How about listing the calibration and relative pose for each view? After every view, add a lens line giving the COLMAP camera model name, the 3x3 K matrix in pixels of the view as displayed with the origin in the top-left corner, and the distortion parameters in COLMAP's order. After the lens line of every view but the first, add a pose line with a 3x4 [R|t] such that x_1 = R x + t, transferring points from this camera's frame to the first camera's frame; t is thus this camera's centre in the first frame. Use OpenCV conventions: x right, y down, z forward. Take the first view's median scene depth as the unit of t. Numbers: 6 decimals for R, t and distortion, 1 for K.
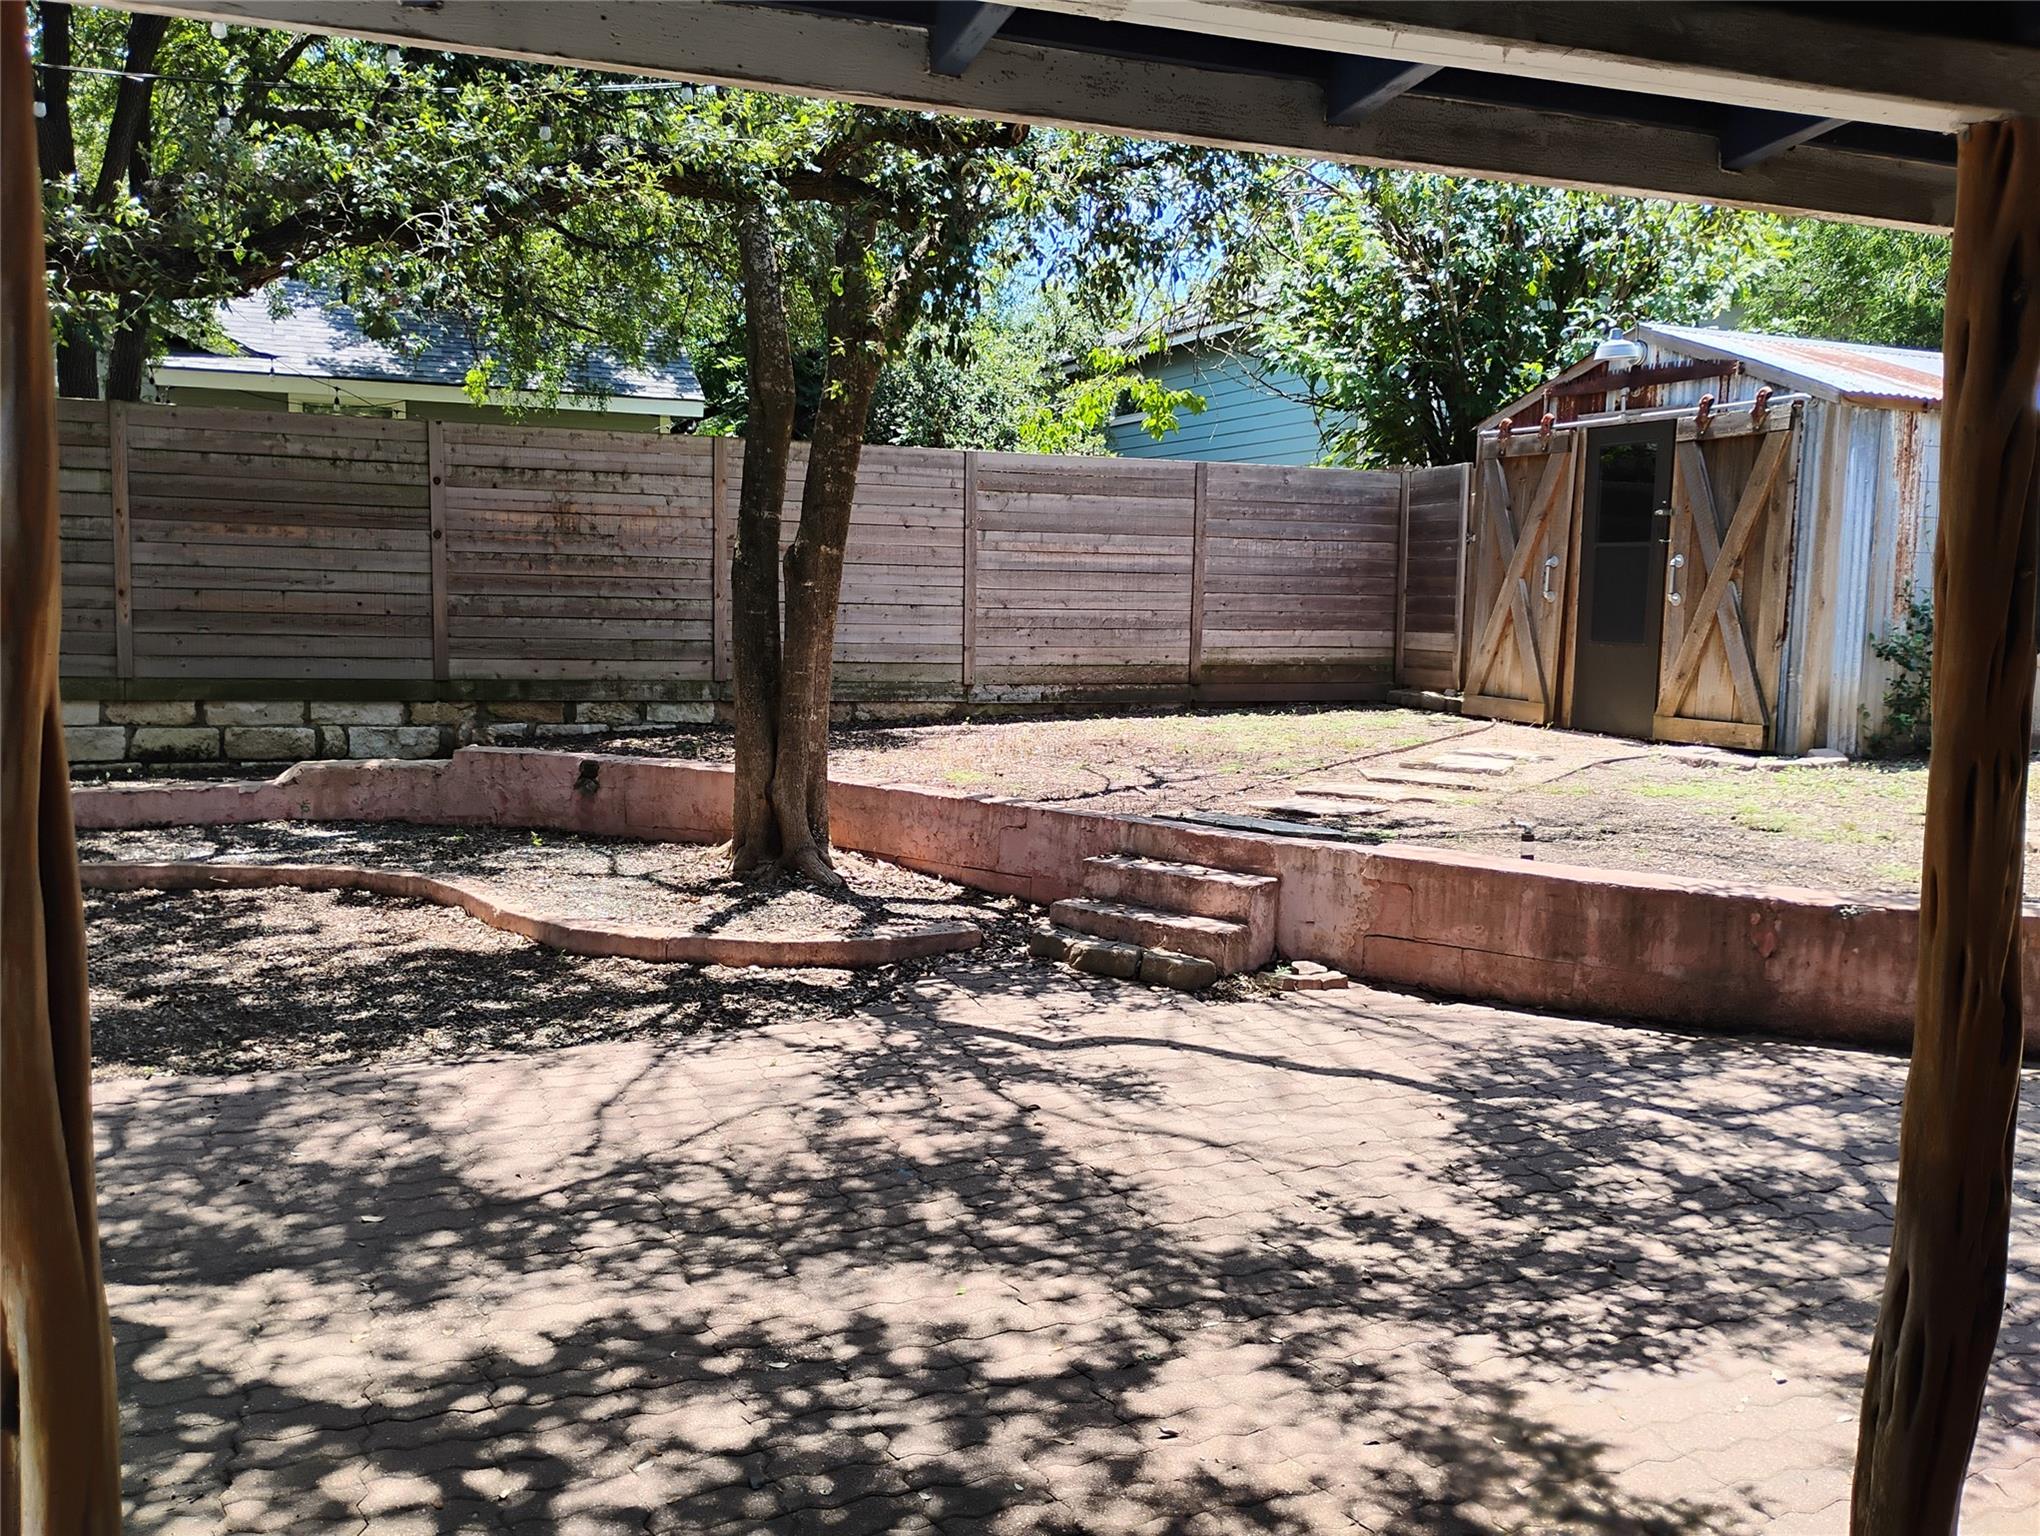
lens RADIAL K [[1696.9, 0, 1023.0], [0, 1696.9, 757.7], [0, 0, 1]] dist [0.058768, -0.077465]
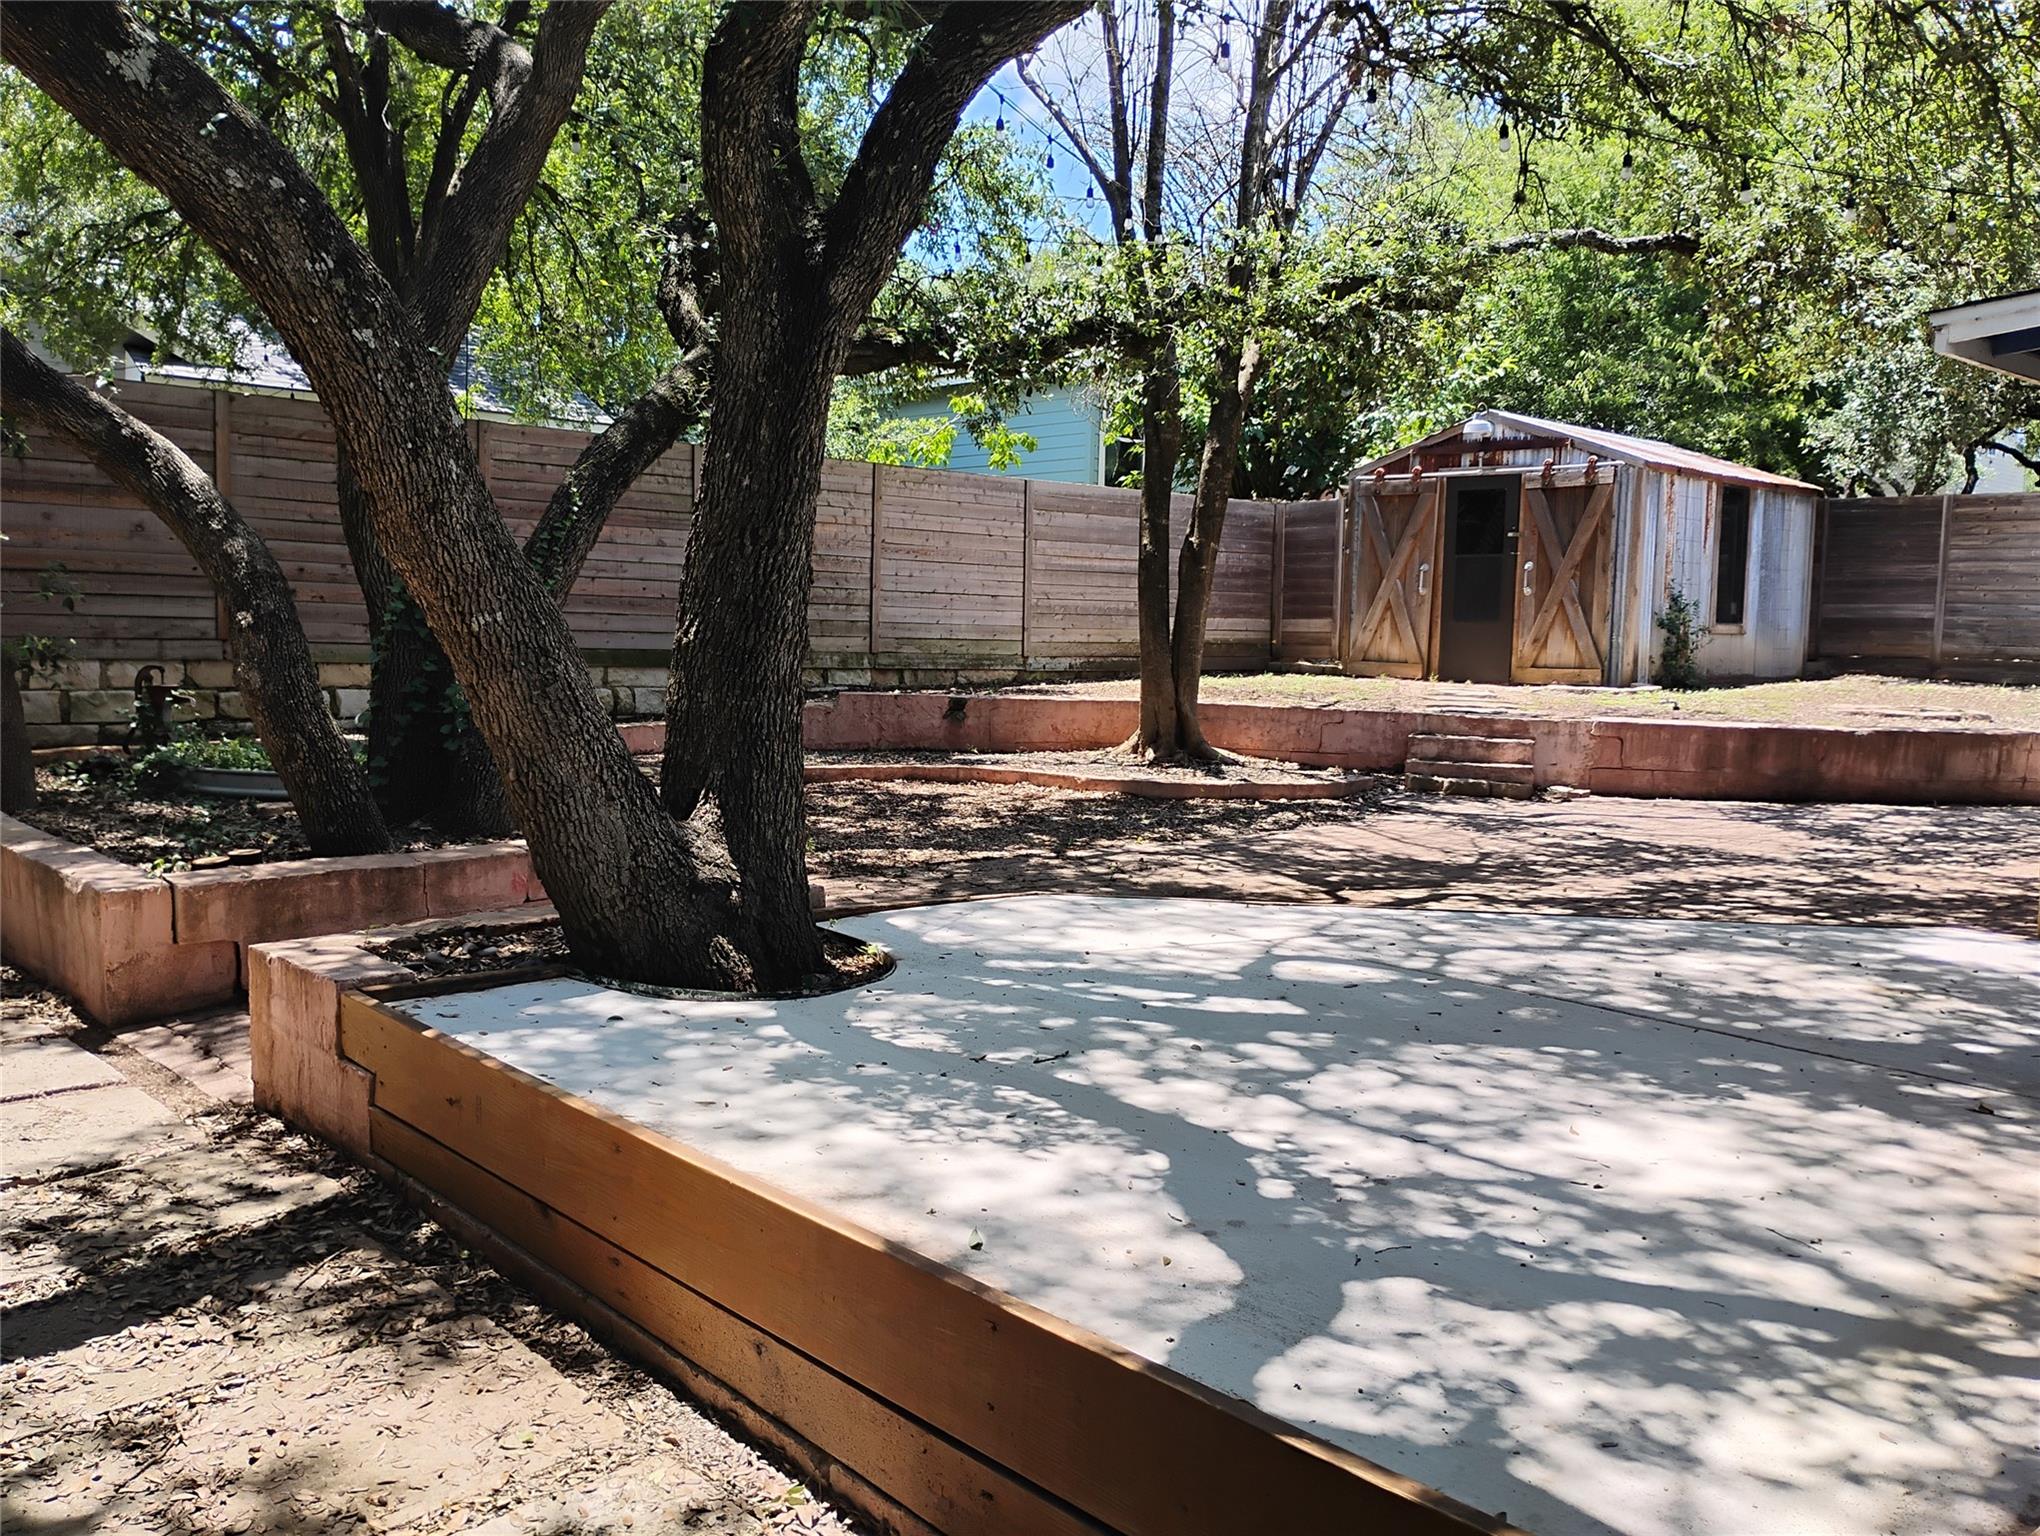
lens RADIAL K [[1696.9, 0, 1013.9], [0, 1696.9, 773.0], [0, 0, 1]] dist [0.058768, -0.077465]
pose [[0.930575, -0.031663, 0.364731, -0.598462], [0.034241, 0.999413, -0.000601, 0.054384], [-0.364498, 0.013048, 0.931113, -0.251200]]
